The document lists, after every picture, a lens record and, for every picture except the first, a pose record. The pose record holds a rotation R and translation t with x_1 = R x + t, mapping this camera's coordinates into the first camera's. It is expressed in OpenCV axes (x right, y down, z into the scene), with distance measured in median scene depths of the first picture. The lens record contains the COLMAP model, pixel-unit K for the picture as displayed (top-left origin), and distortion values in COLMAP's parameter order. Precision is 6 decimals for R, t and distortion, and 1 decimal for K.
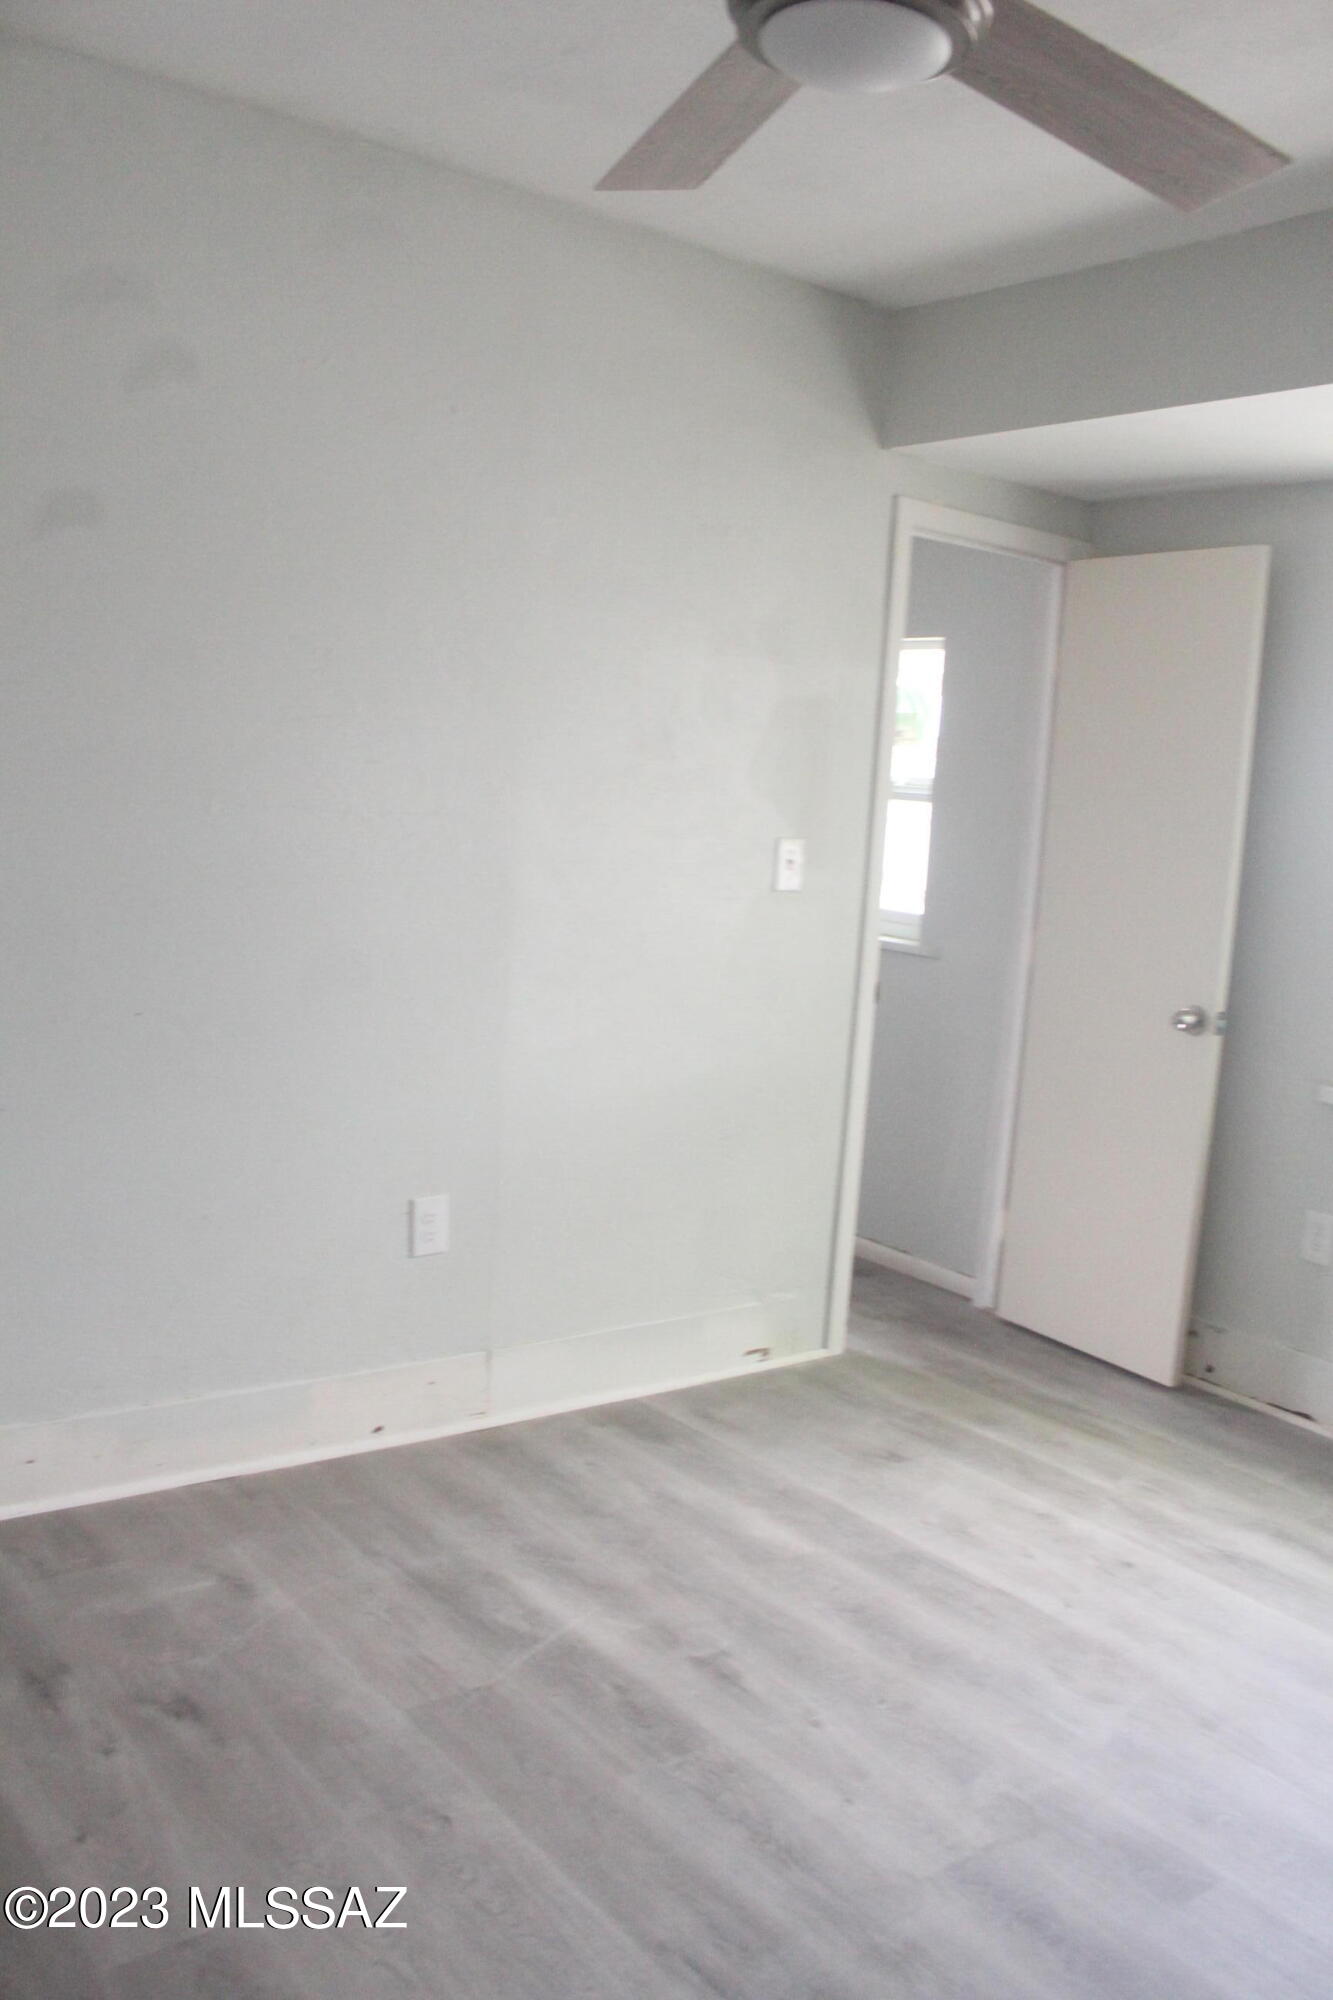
lens RADIAL K [[1661.3, 0, 666.3], [0, 1661.3, 1007.7], [0, 0, 1]] dist [-0.166892, 0.144973]
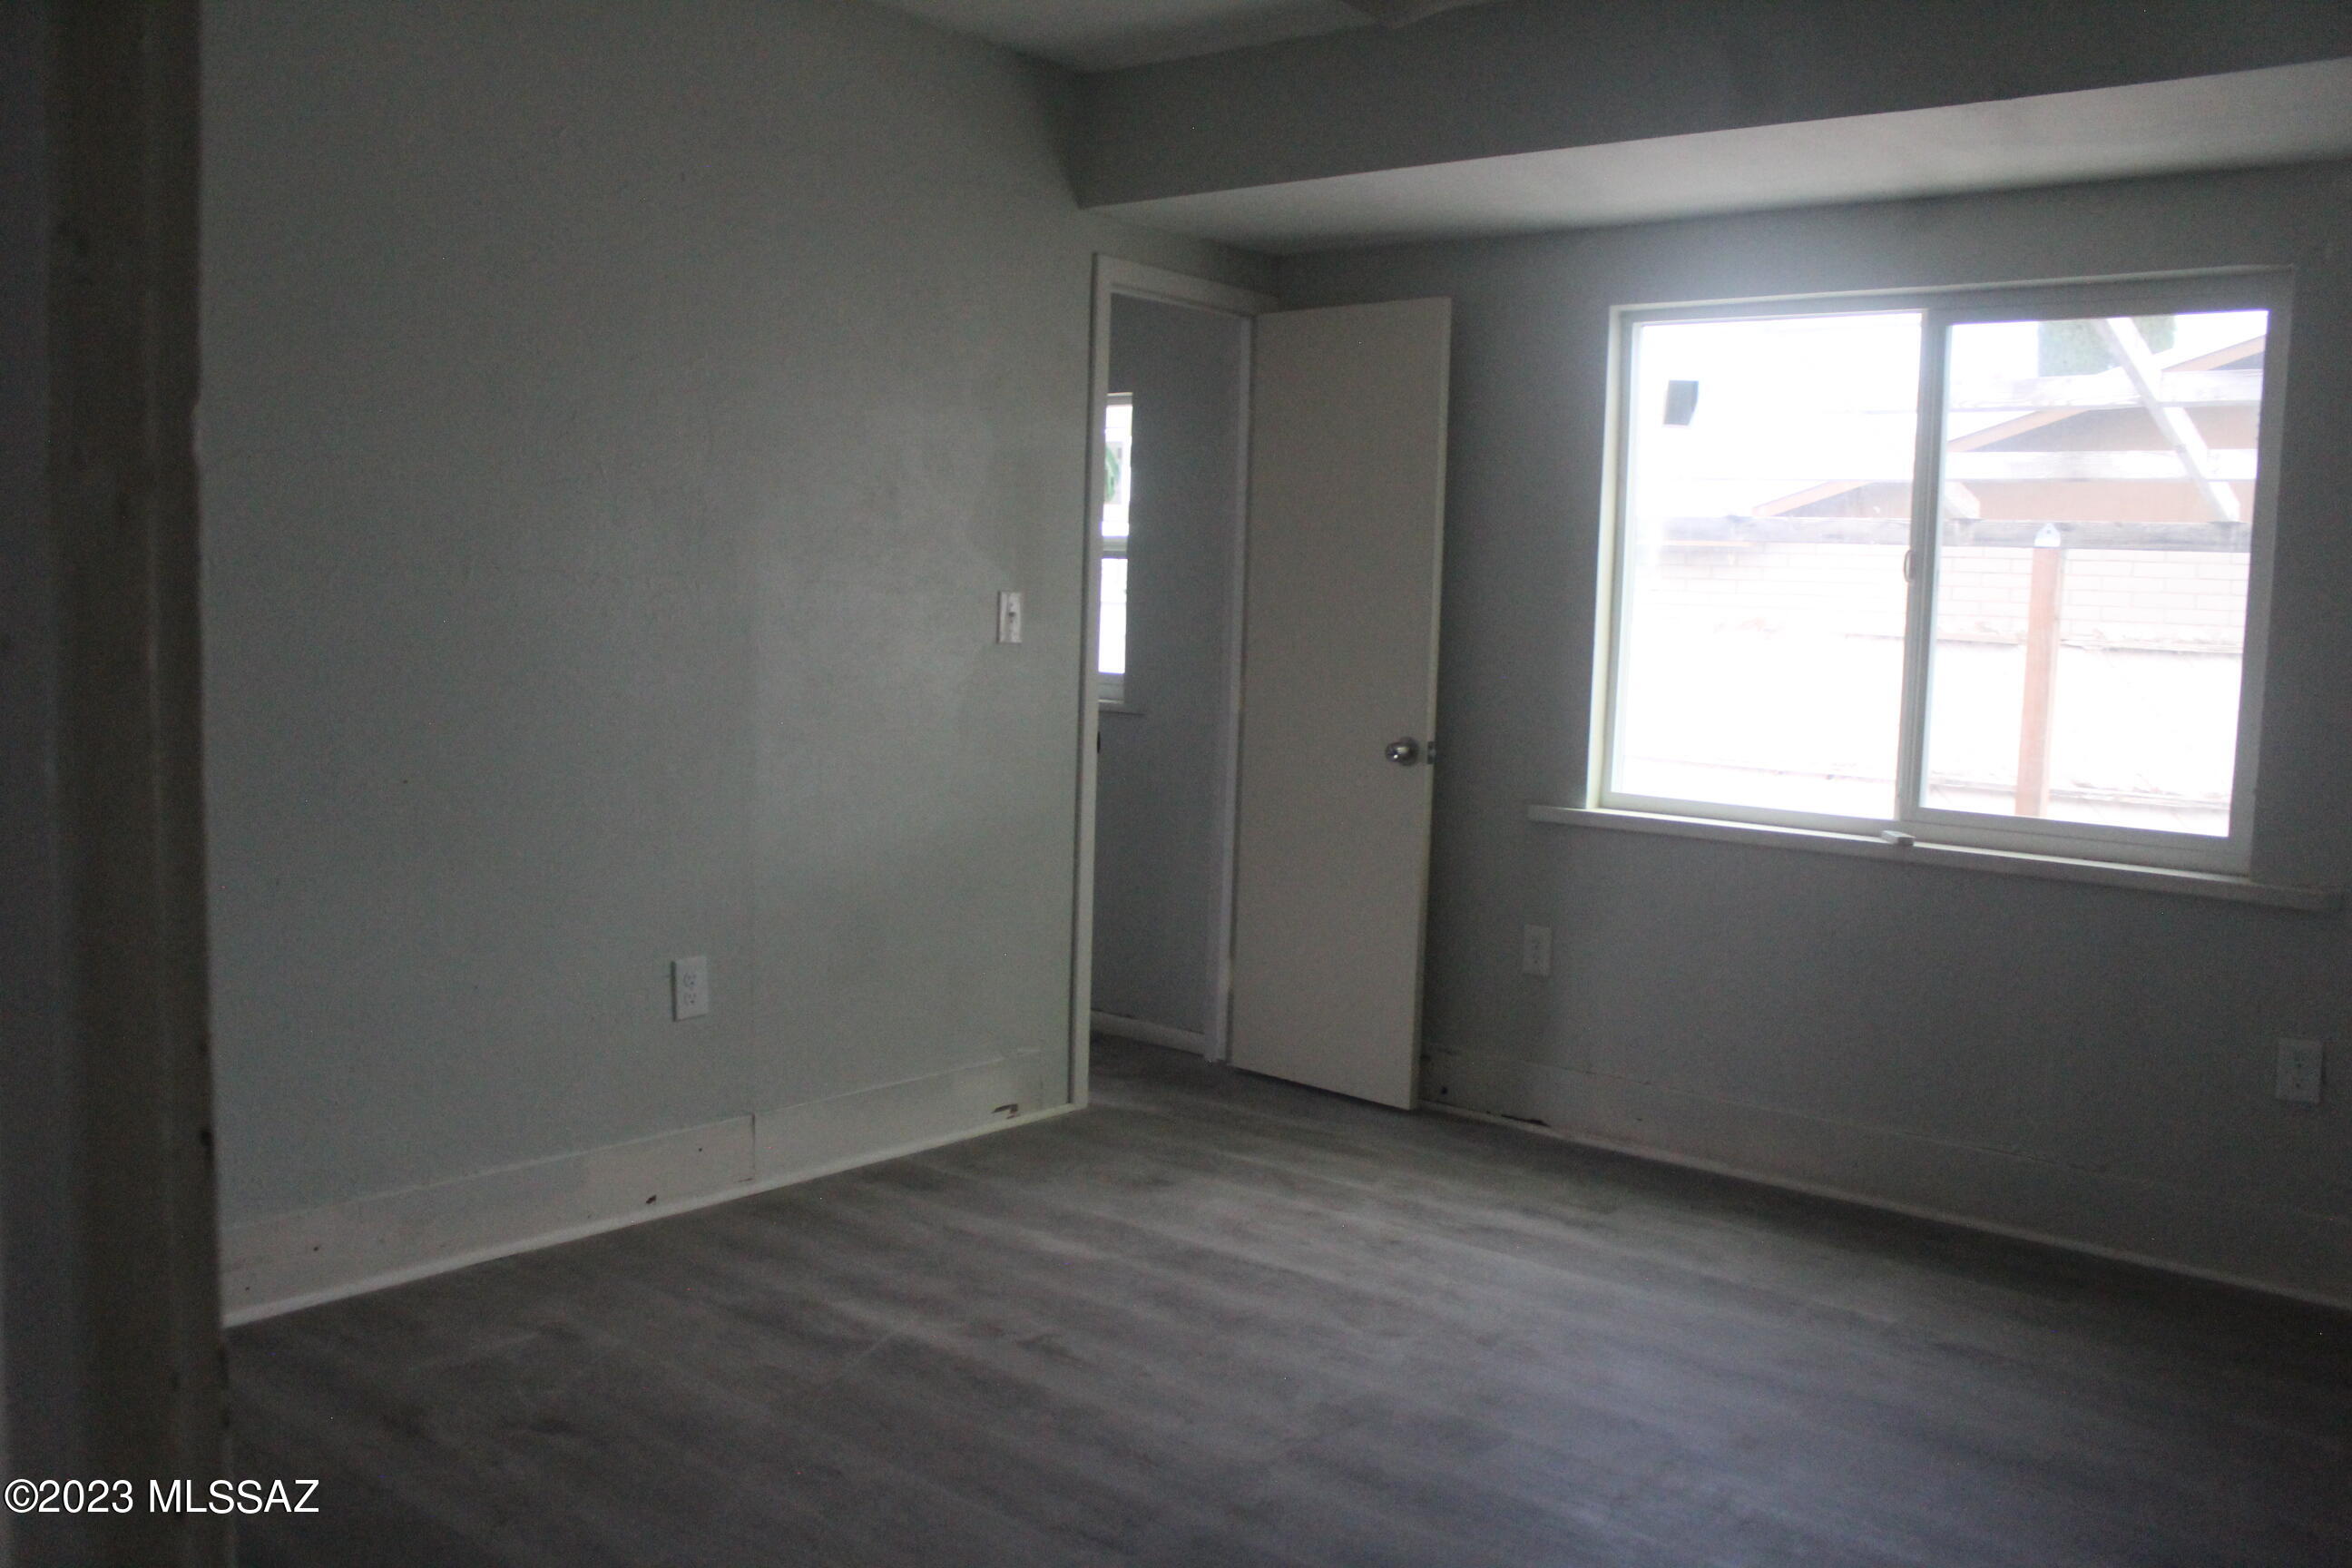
lens RADIAL K [[1953.7, 0, 1183.2], [0, 1953.7, 788.2], [0, 0, 1]] dist [-0.166892, 0.144973]
pose [[0.973986, -0.059011, 0.218789, -0.103630], [0.064230, 0.997793, -0.016815, 0.050669], [-0.217314, 0.030430, 0.975627, -0.209217]]
